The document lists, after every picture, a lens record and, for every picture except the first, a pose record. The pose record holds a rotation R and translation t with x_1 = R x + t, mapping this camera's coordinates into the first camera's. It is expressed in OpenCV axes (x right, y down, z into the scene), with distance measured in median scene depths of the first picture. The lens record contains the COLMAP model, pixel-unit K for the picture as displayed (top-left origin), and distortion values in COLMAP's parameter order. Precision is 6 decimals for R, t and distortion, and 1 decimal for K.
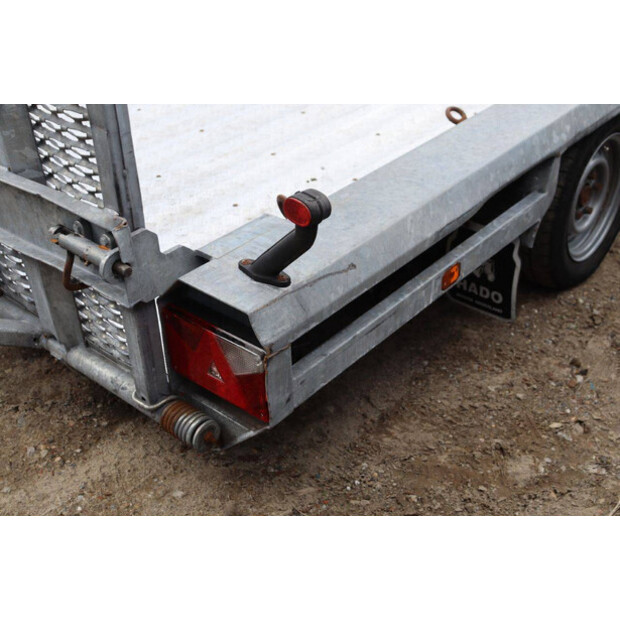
lens RADIAL K [[822.0, 0, 309.8], [0, 822.0, 309.7], [0, 0, 1]] dist [0.047573, 0.000000]
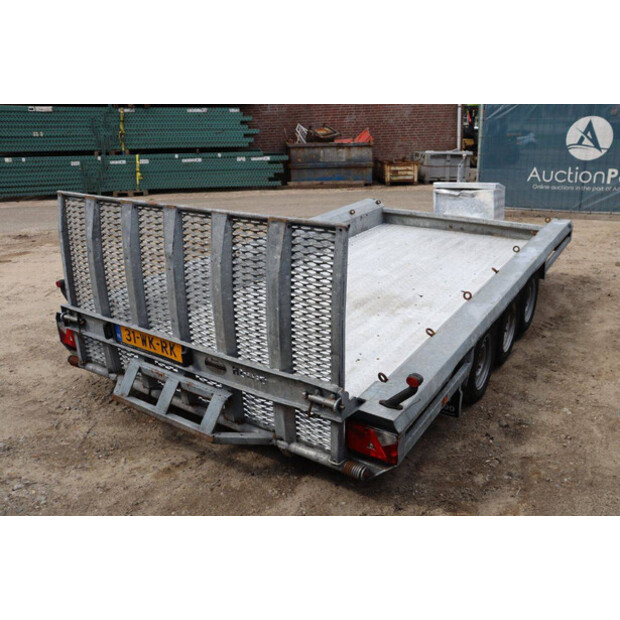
lens RADIAL K [[559.6, 0, 307.6], [0, 559.6, 312.8], [0, 0, 1]] dist [-0.136538, 0.158476]
pose [[0.989462, -0.041618, 0.138682, -0.449602], [0.068459, 0.978450, -0.194807, -0.004455], [-0.127586, 0.202248, 0.970988, -0.591573]]
